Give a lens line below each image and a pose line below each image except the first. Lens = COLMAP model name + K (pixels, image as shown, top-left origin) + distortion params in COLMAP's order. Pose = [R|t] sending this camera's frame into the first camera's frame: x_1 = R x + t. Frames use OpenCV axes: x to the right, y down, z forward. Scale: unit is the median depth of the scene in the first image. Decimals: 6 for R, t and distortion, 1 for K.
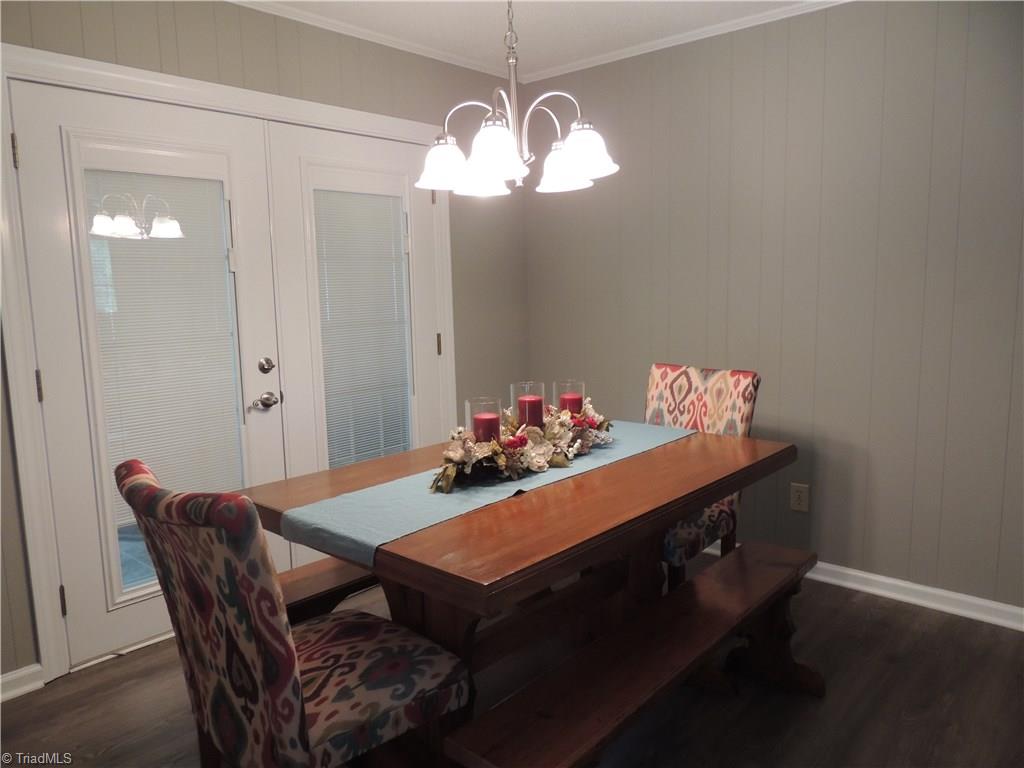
lens RADIAL K [[729.5, 0, 510.4], [0, 729.5, 379.5], [0, 0, 1]] dist [-0.007794, -0.007258]
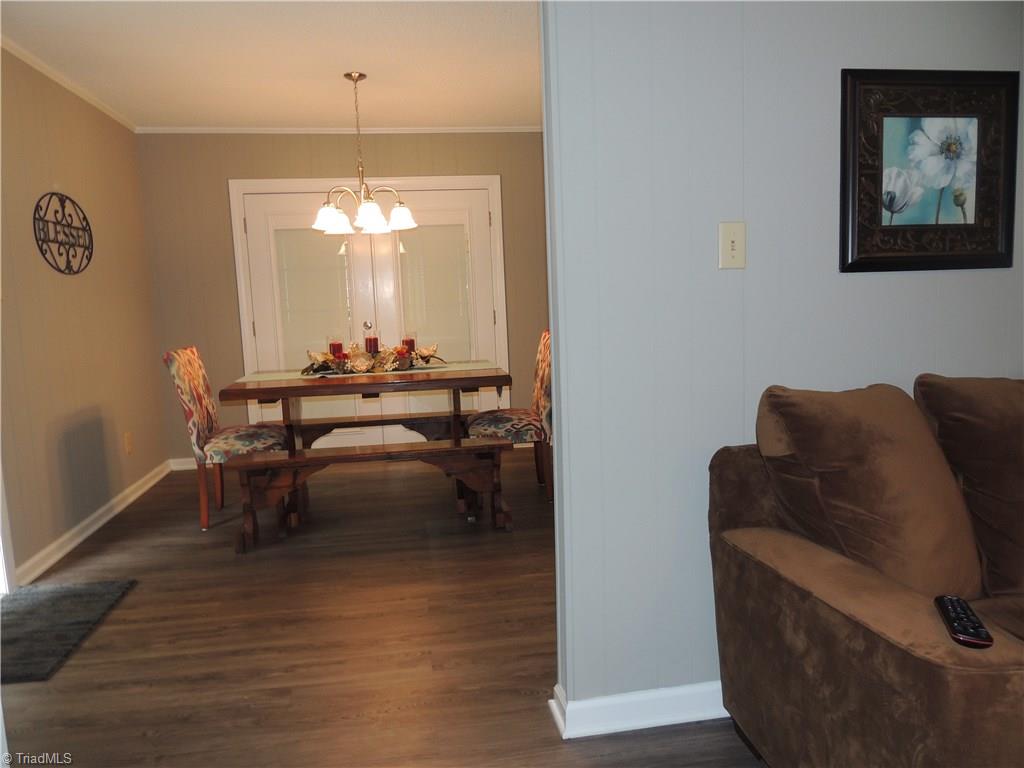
lens RADIAL K [[729.5, 0, 510.4], [0, 729.5, 379.5], [0, 0, 1]] dist [-0.007794, -0.007258]
pose [[0.776625, 0.064400, -0.626662, 1.788257], [-0.058378, 0.997838, 0.030197, 0.064337], [0.627252, 0.013132, 0.778706, -0.329317]]
